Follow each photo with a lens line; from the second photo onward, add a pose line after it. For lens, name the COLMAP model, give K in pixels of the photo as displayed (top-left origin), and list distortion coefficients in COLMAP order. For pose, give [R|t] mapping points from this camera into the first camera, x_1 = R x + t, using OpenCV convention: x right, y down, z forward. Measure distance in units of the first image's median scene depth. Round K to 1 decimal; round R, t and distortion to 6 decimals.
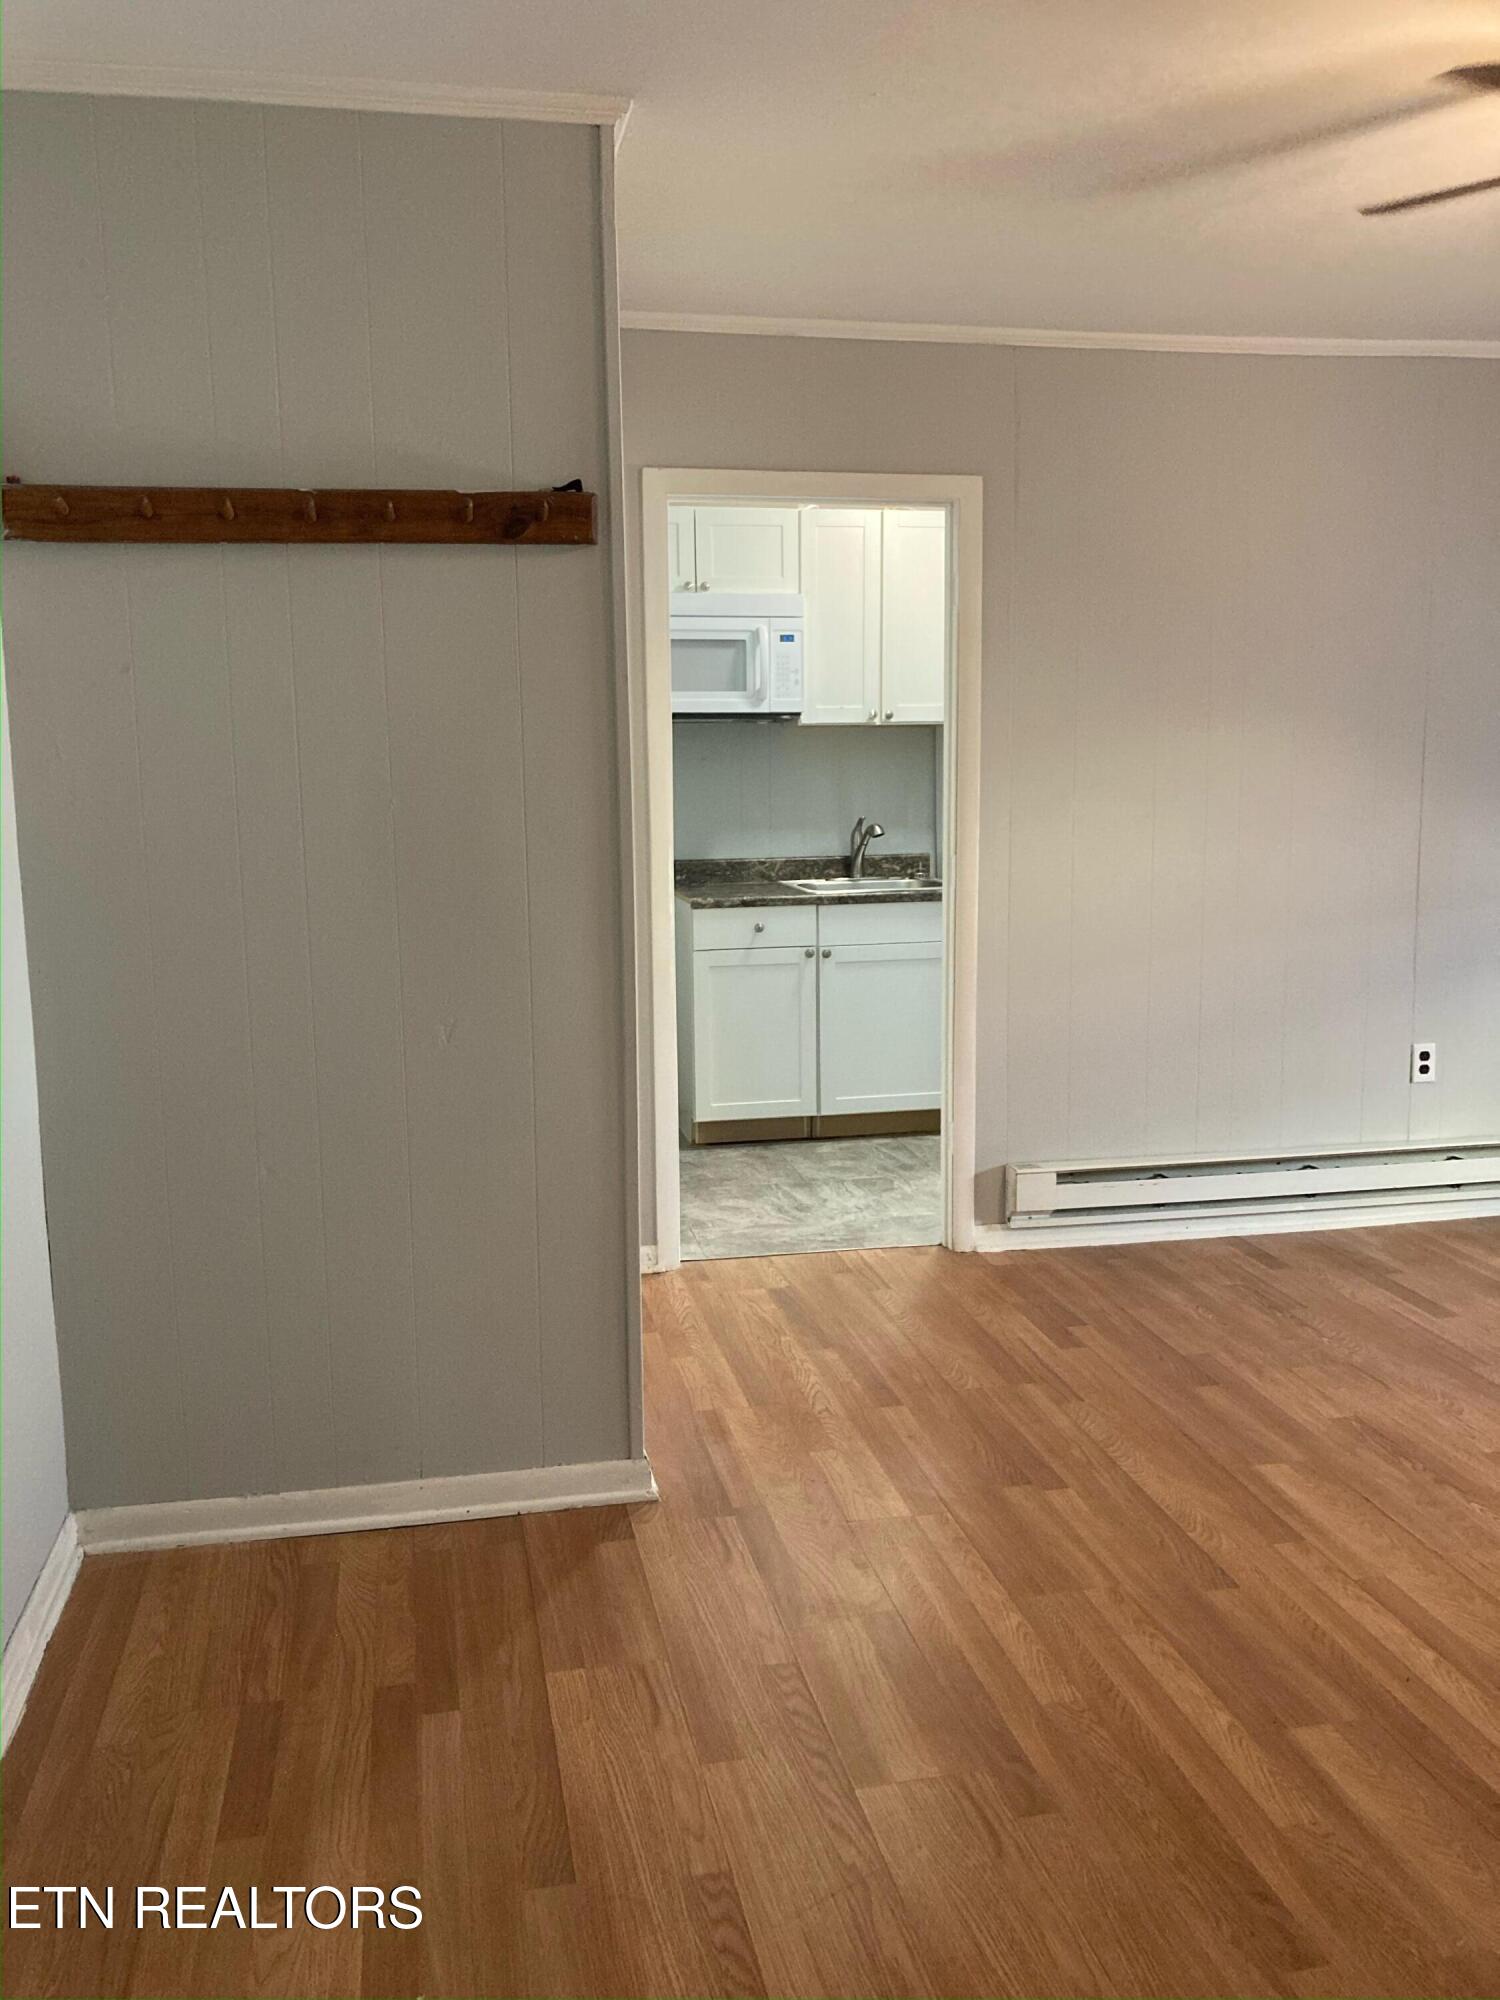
lens RADIAL K [[1611.4, 0, 741.6], [0, 1611.4, 1003.7], [0, 0, 1]] dist [0.025446, -0.027087]
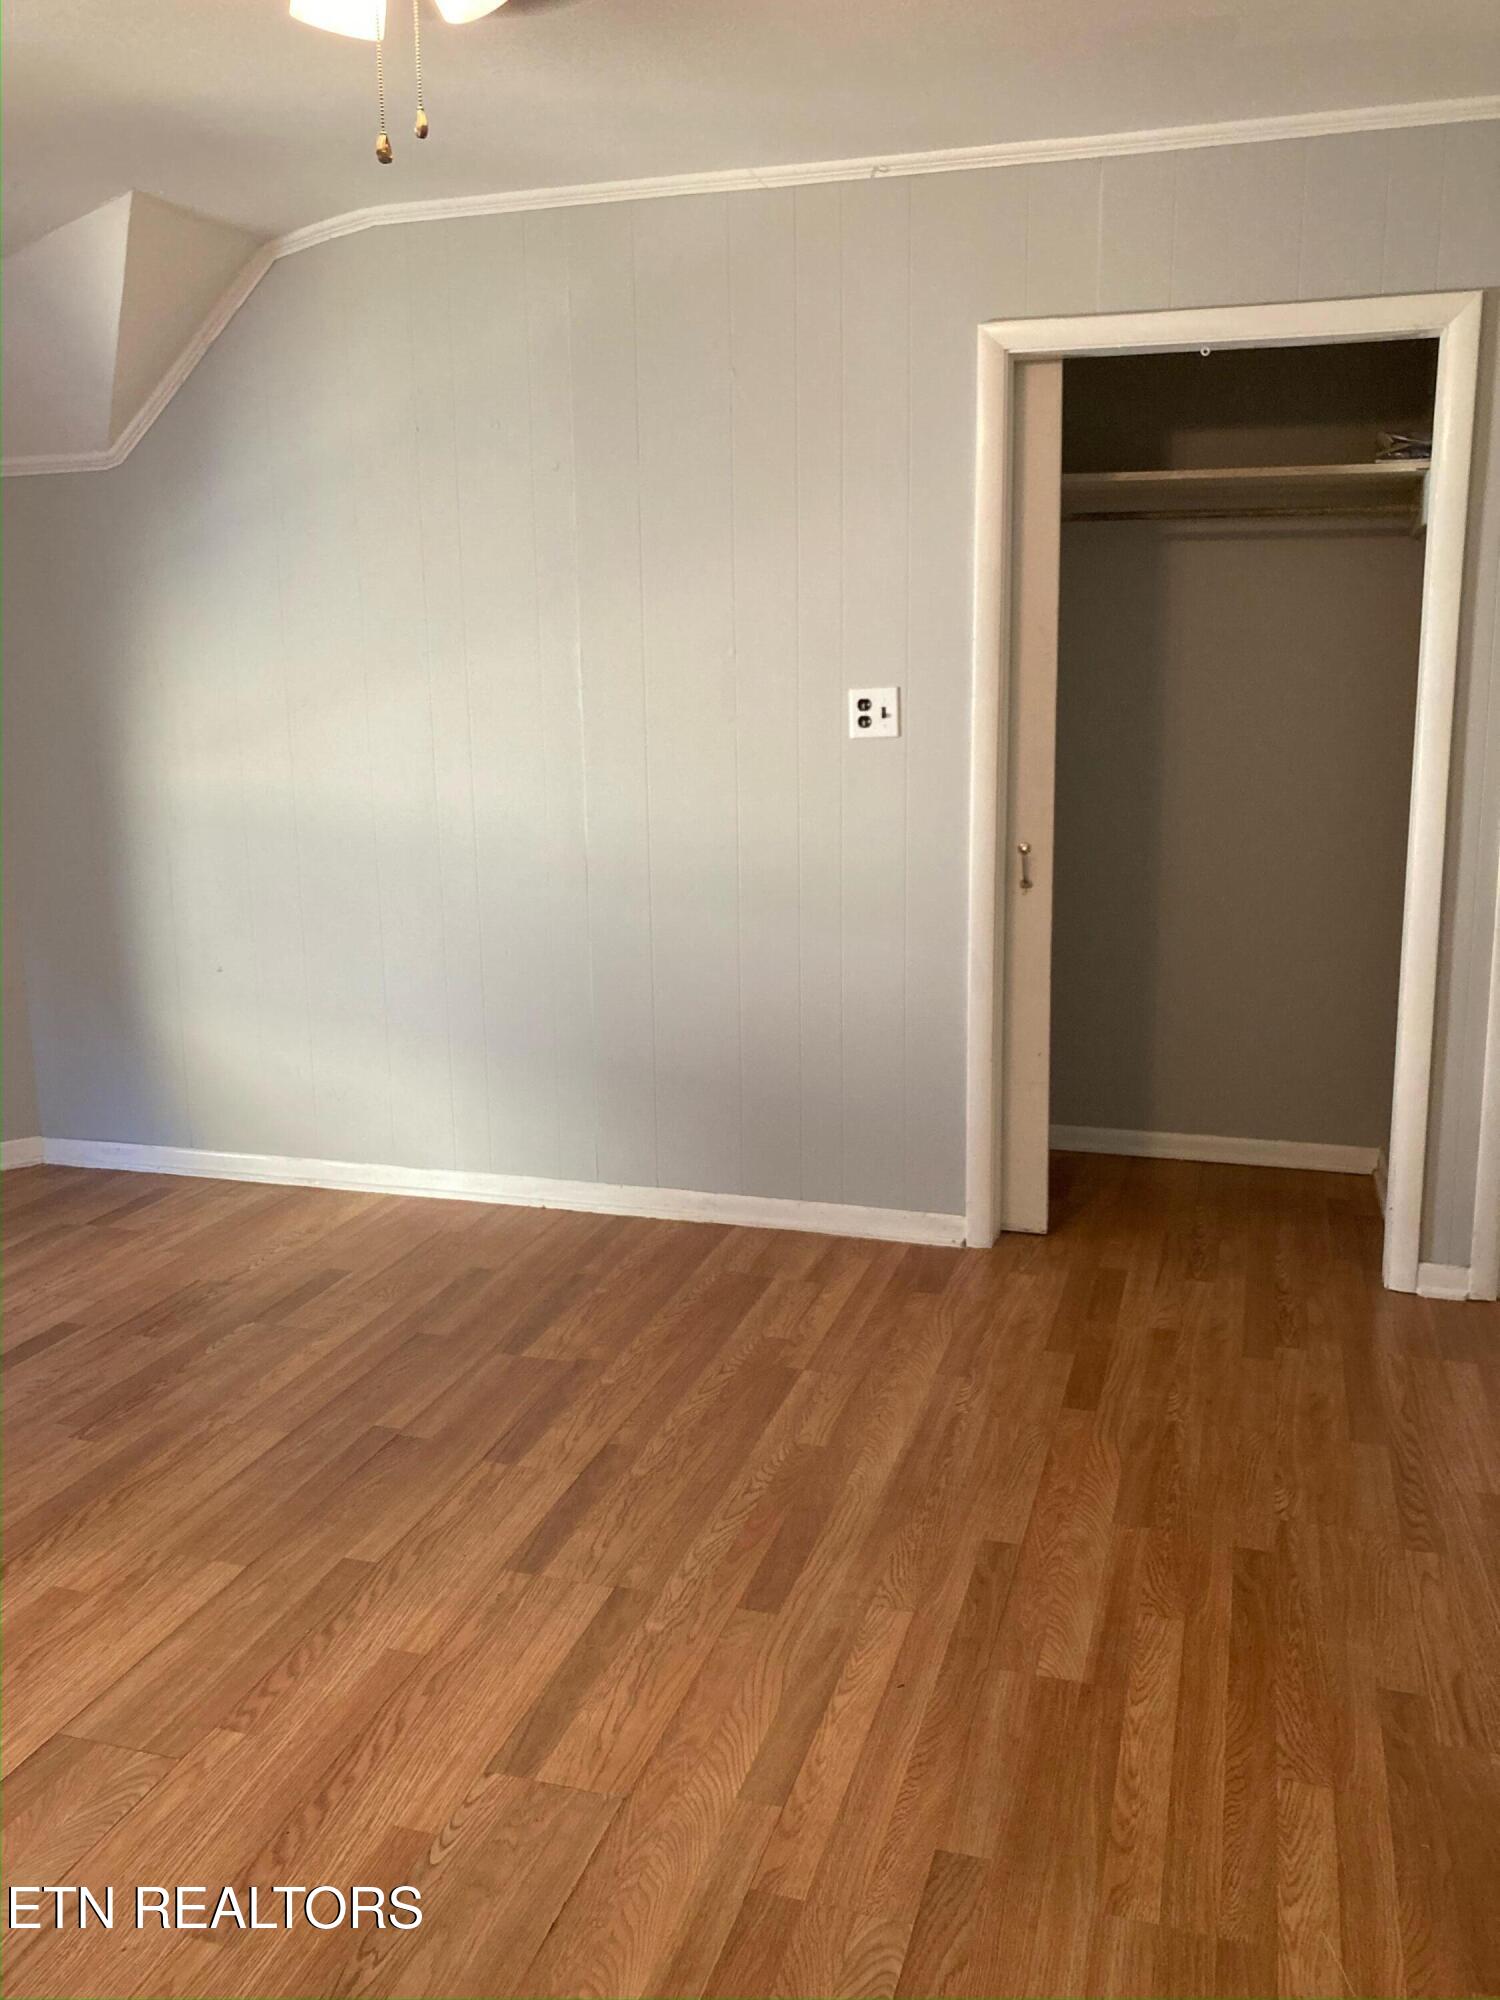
lens RADIAL K [[1611.4, 0, 739.3], [0, 1611.4, 992.2], [0, 0, 1]] dist [0.025446, -0.027087]
pose [[-0.871299, -0.057851, 0.487330, 0.064466], [0.104581, 0.948329, 0.299558, -0.247017], [-0.479479, 0.311971, -0.820228, 1.688579]]
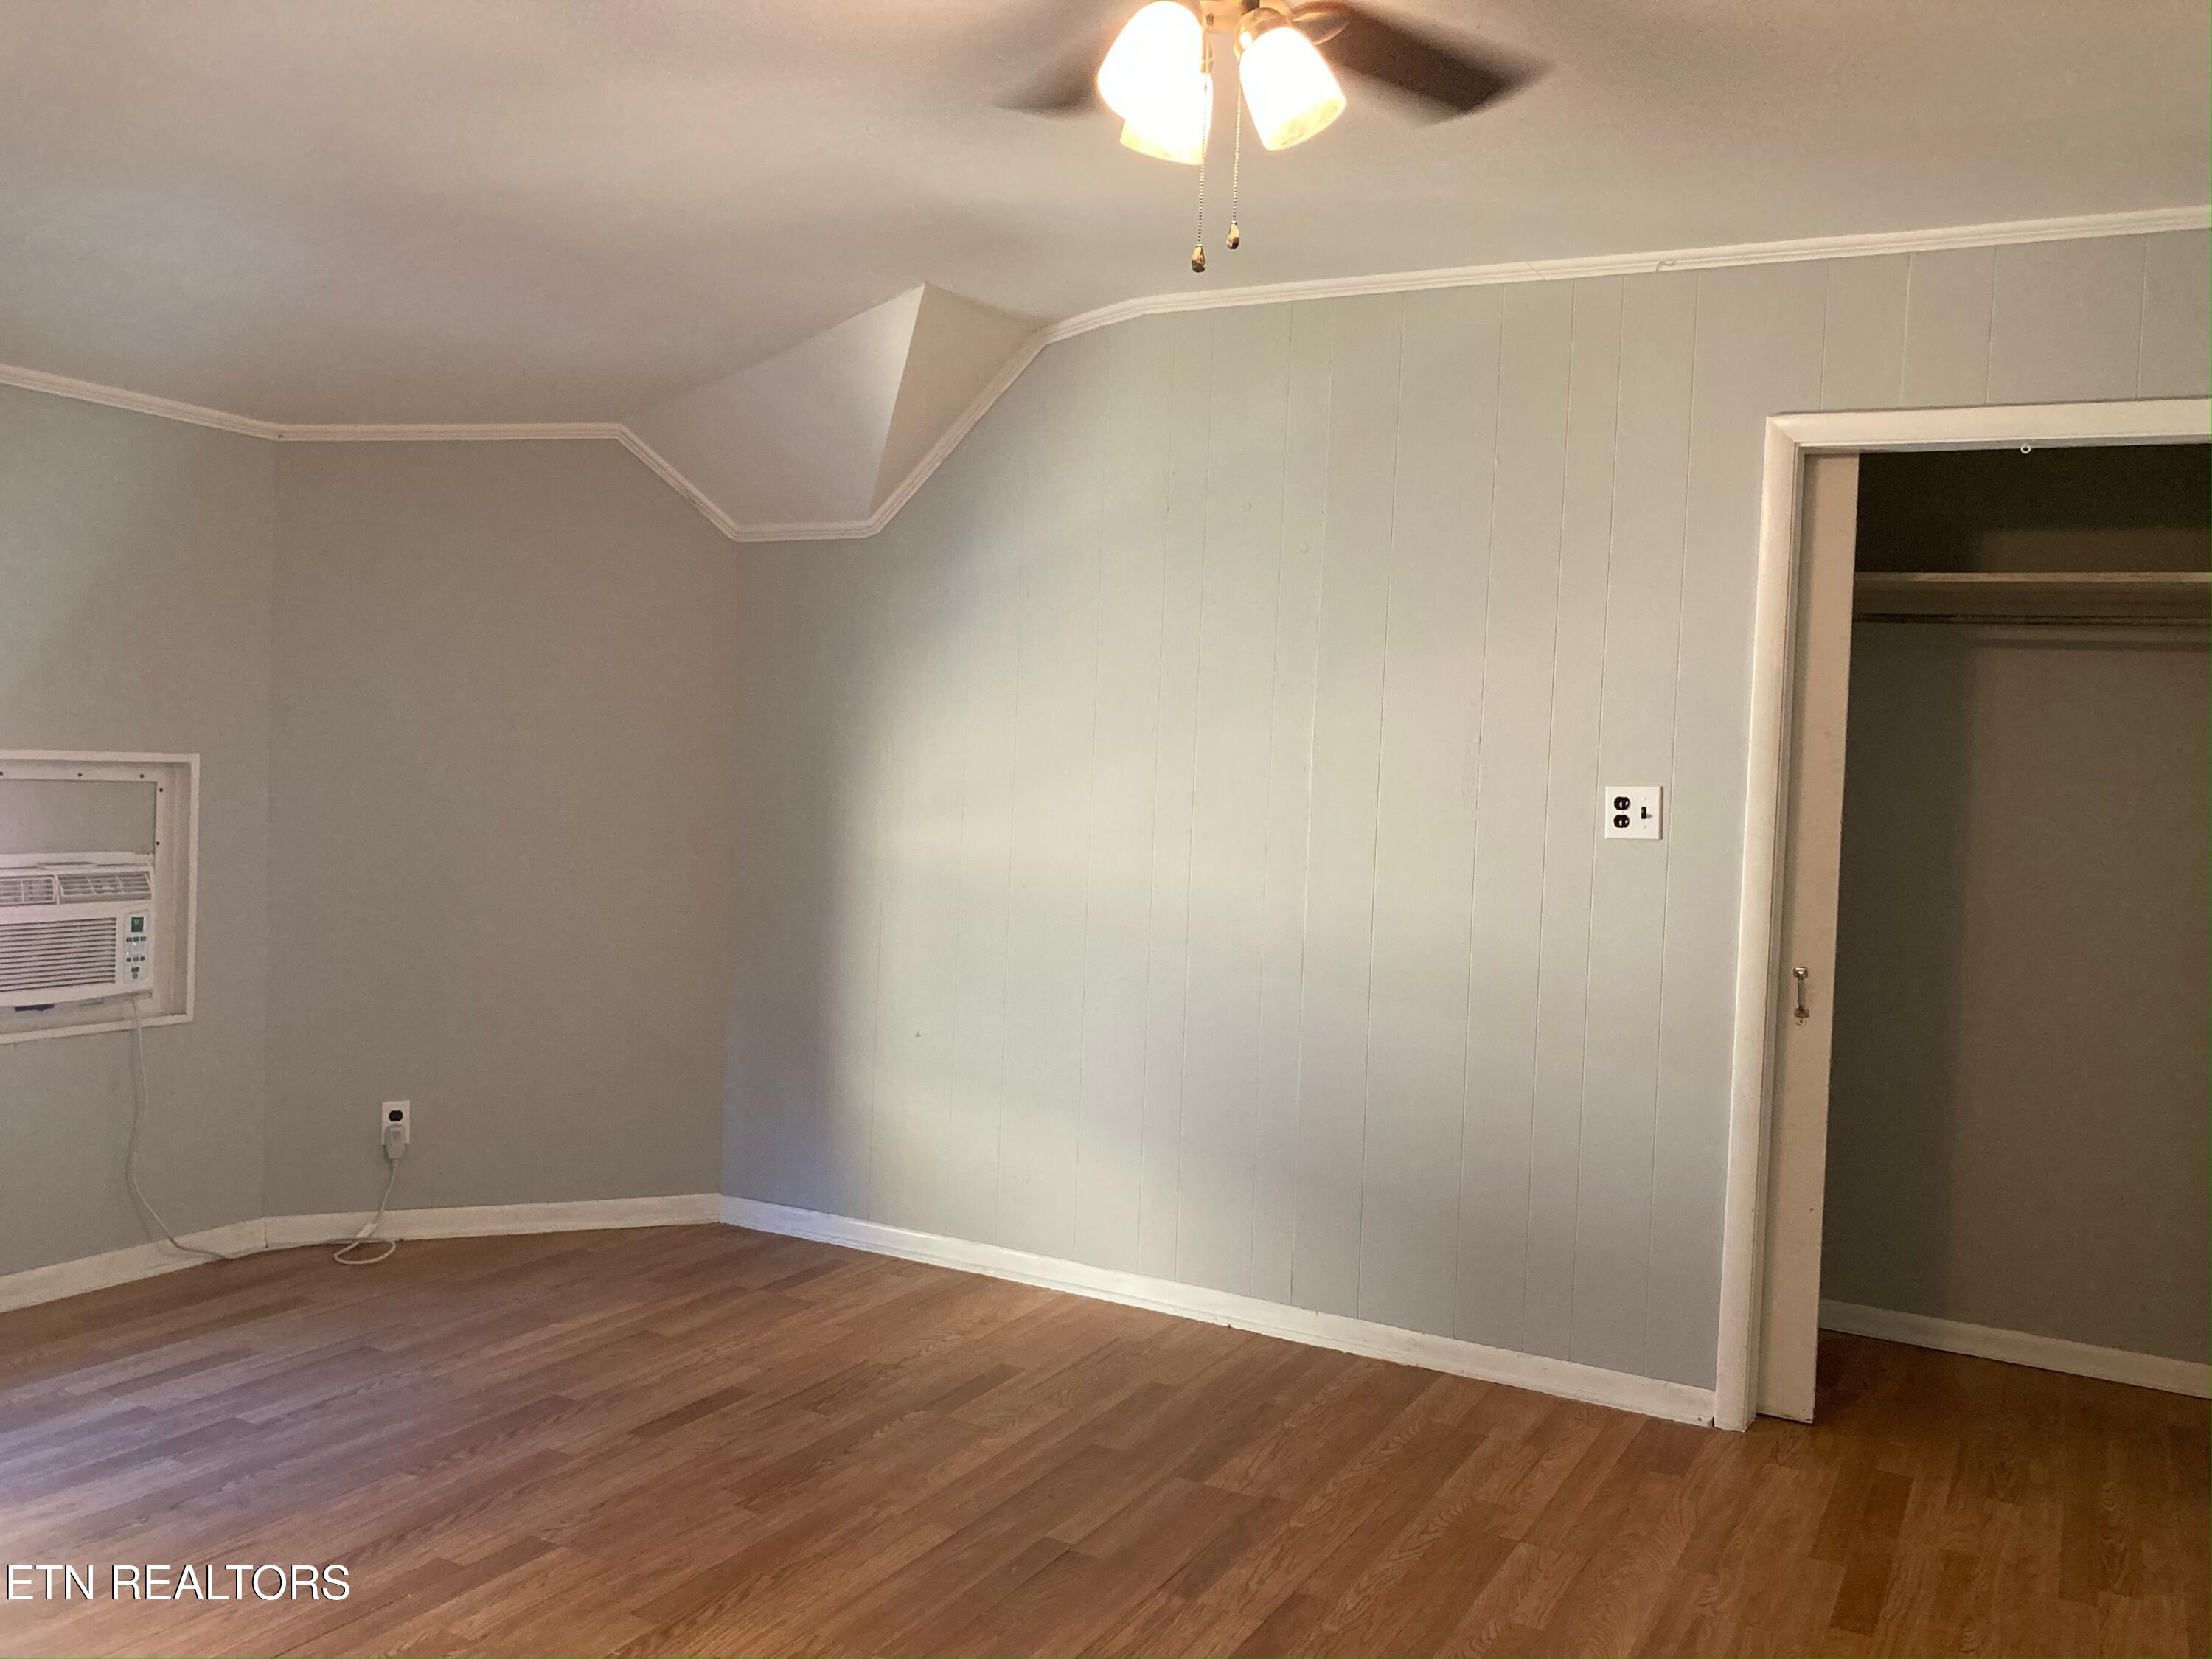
lens RADIAL K [[1782.3, 0, 1115.2], [0, 1782.3, 827.9], [0, 0, 1]] dist [0.025446, -0.027087]
pose [[-0.763600, -0.031658, 0.644913, 0.050973], [0.069905, 0.988873, 0.131312, -0.251419], [-0.641894, 0.145353, -0.752891, 1.761845]]
